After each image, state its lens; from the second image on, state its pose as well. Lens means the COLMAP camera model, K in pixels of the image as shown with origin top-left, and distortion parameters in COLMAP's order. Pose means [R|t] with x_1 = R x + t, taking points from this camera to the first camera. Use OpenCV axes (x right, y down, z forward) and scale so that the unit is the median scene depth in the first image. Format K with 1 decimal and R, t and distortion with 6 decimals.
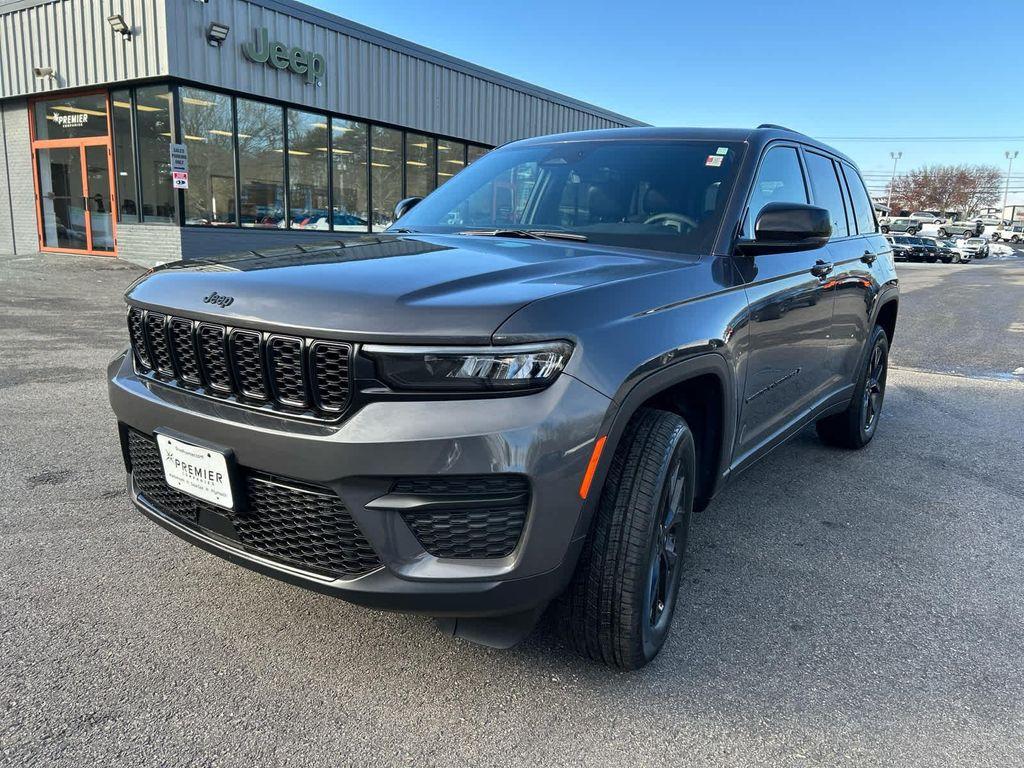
lens RADIAL K [[758.9, 0, 510.8], [0, 758.9, 399.8], [0, 0, 1]] dist [0.066434, -0.069966]
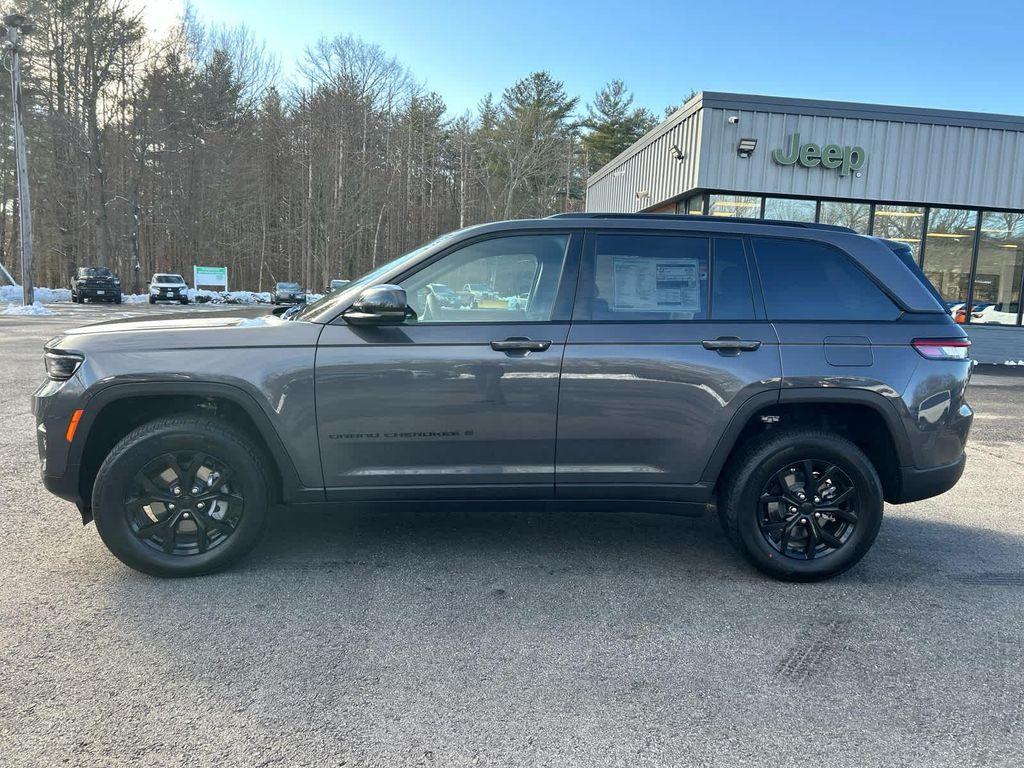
lens RADIAL K [[755.6, 0, 512.0], [0, 755.6, 384.0], [0, 0, 1]] dist [0.047453, -0.047910]
pose [[0.630210, 0.087325, -0.771498, 1.059419], [-0.188027, 0.981243, -0.042527, -0.062590], [0.753313, 0.171864, 0.634808, 0.296218]]
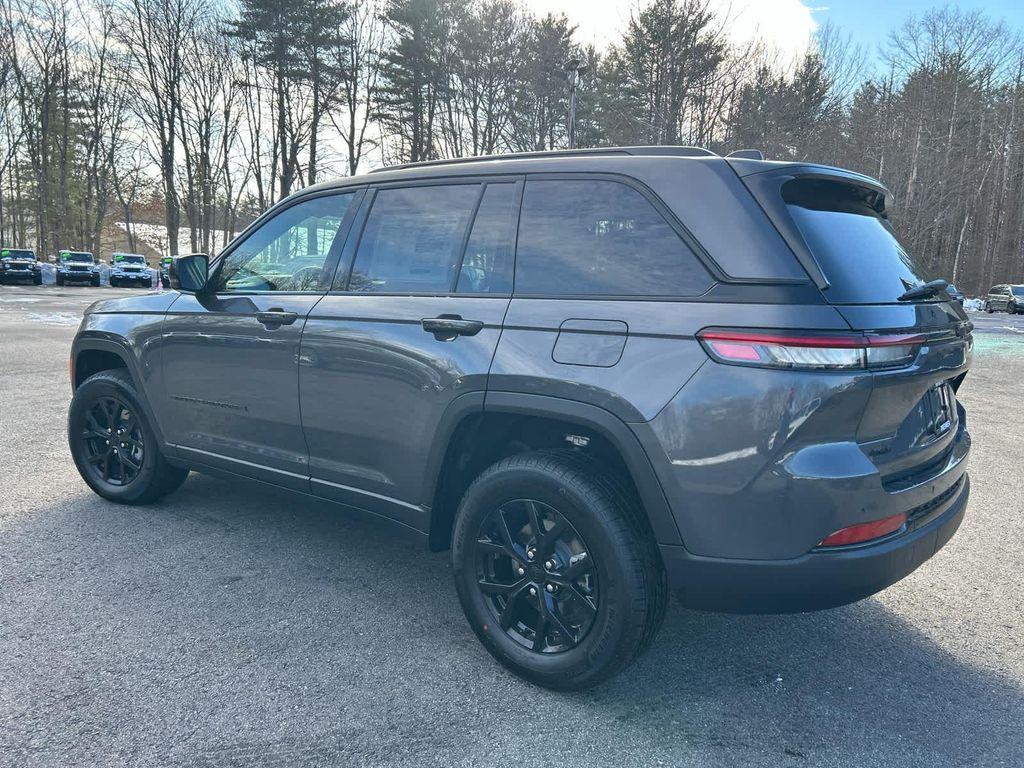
lens RADIAL K [[755.6, 0, 512.0], [0, 755.6, 384.0], [0, 0, 1]] dist [0.047453, -0.047910]
pose [[-0.042456, 0.109576, -0.993071, 1.186274], [-0.253937, 0.960143, 0.116799, -0.243038], [0.966289, 0.257136, -0.012938, 1.158649]]
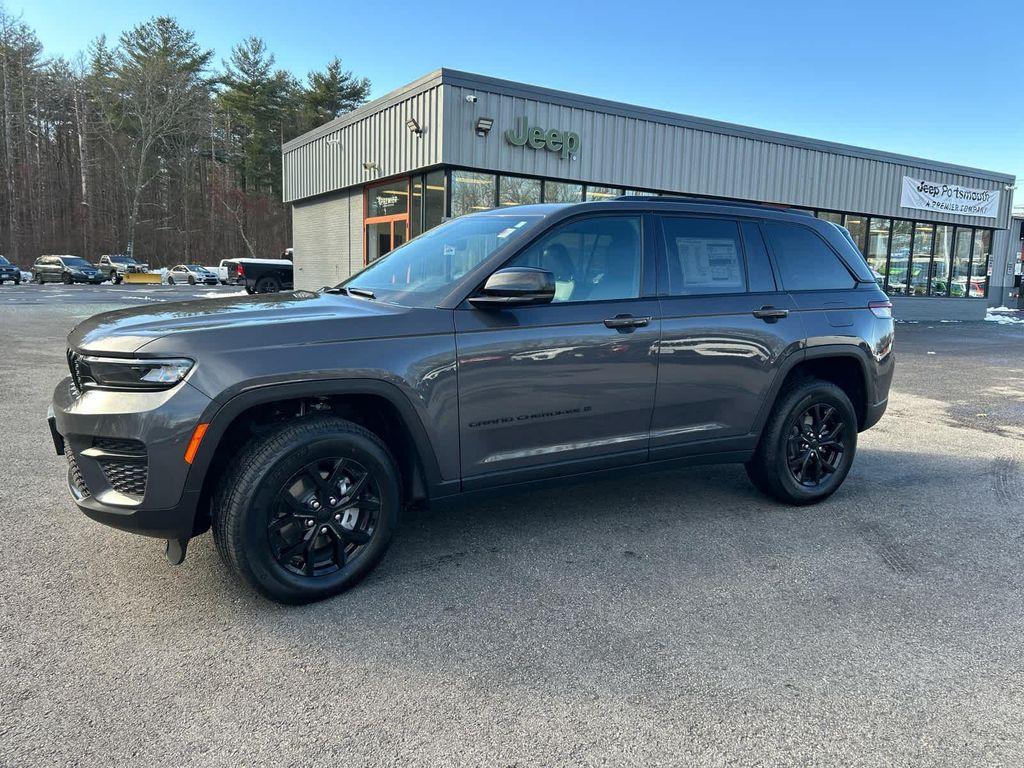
lens RADIAL K [[755.6, 0, 512.0], [0, 755.6, 384.0], [0, 0, 1]] dist [0.047453, -0.047910]
pose [[0.905683, 0.051824, -0.420775, 0.634320], [-0.088315, 0.993790, -0.067693, 0.009130], [0.414654, 0.098469, 0.904636, -0.058374]]
